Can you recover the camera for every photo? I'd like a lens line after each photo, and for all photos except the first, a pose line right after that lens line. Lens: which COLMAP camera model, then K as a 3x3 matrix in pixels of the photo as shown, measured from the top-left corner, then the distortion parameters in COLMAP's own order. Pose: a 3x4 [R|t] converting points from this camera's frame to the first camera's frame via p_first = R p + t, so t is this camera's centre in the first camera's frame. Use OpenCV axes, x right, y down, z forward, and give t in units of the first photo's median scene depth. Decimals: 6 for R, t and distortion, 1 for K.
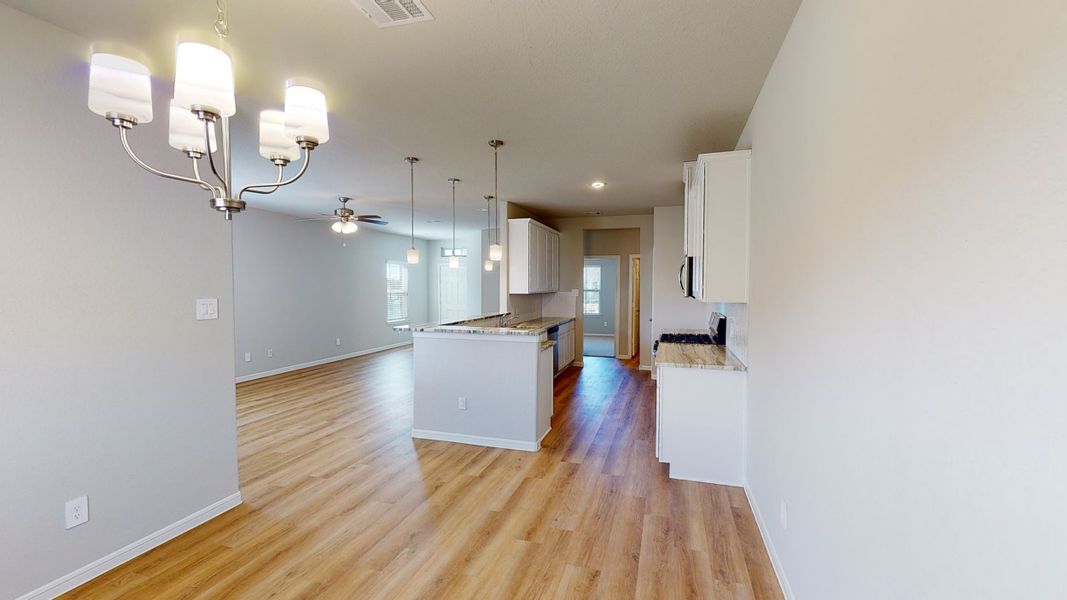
lens RADIAL K [[449.3, 0, 533.2], [0, 449.3, 298.8], [0, 0, 1]] dist [-0.004066, -0.000106]
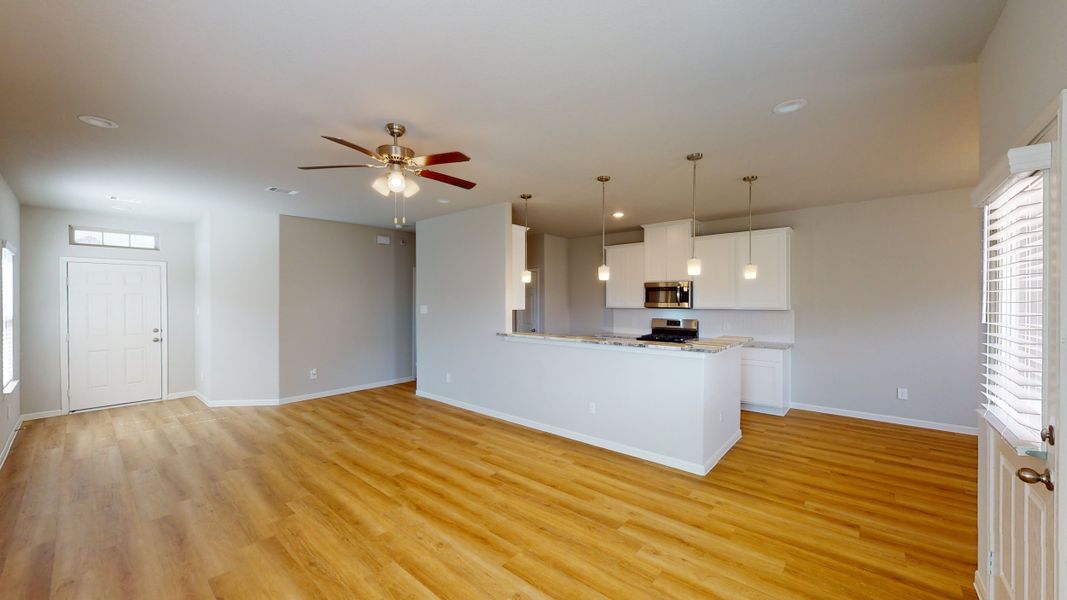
lens RADIAL K [[391.8, 0, 537.3], [0, 391.8, 300.3], [0, 0, 1]] dist [0.000548, -0.000168]
pose [[0.401514, -0.007426, 0.915823, -1.041711], [0.026468, 0.999644, -0.003498, -0.039309], [-0.915470, 0.025645, 0.401567, 0.928479]]
